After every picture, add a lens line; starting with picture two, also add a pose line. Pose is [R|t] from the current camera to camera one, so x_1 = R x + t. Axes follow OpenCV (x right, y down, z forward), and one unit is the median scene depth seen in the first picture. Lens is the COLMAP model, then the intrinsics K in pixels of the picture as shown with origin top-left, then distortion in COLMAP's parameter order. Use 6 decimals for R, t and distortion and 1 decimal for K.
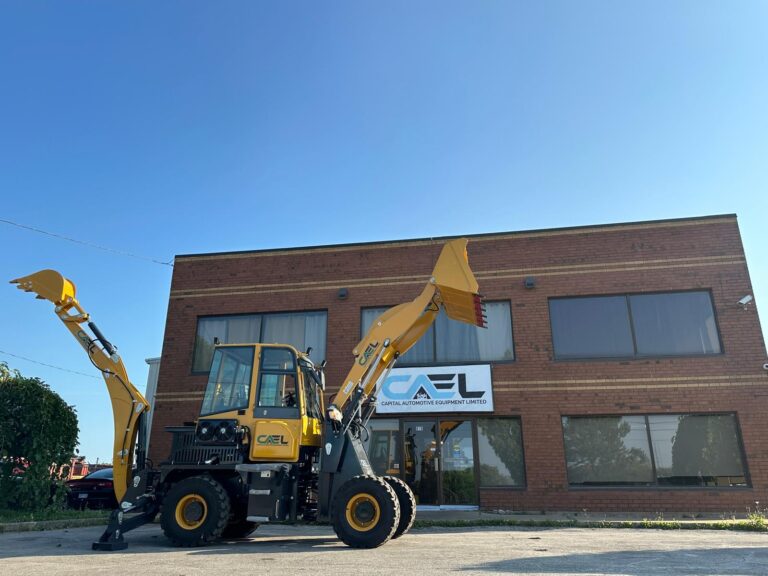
lens RADIAL K [[542.8, 0, 388.9], [0, 542.8, 298.3], [0, 0, 1]] dist [0.130067, -0.201137]
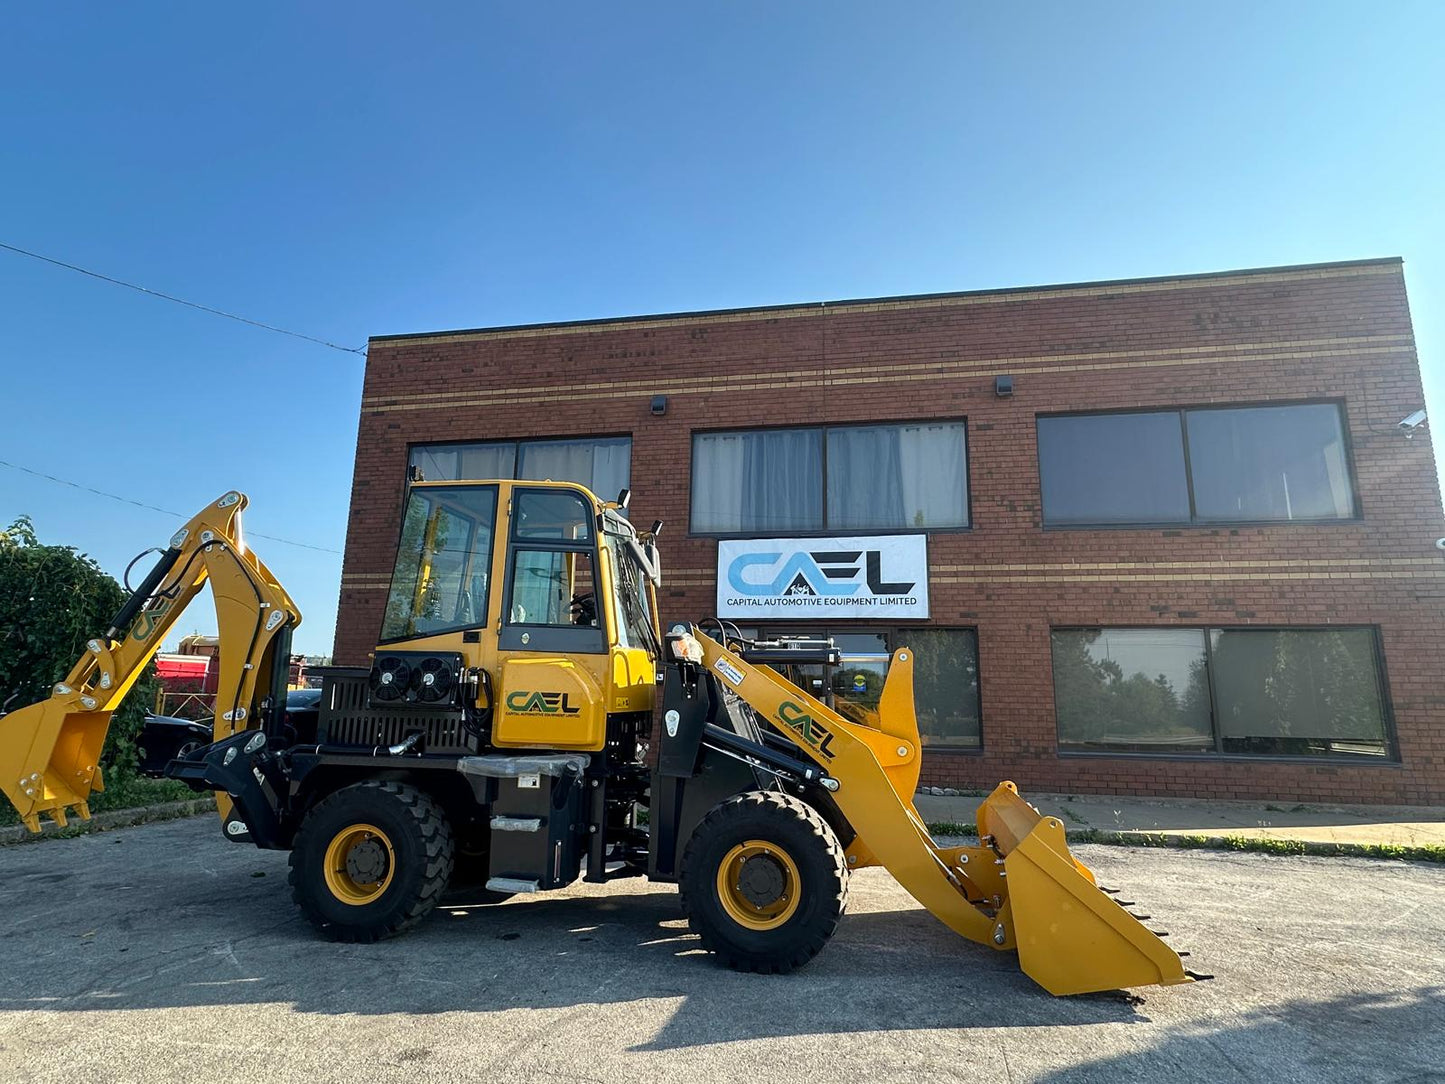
lens RADIAL K [[788.5, 0, 716.1], [0, 788.5, 539.7], [0, 0, 1]] dist [-0.004269, 0.002103]
pose [[0.999590, 0.013563, -0.025211, -0.005513], [-0.010191, 0.991542, 0.129383, 0.025343], [0.026753, -0.129073, 0.991274, 0.205686]]
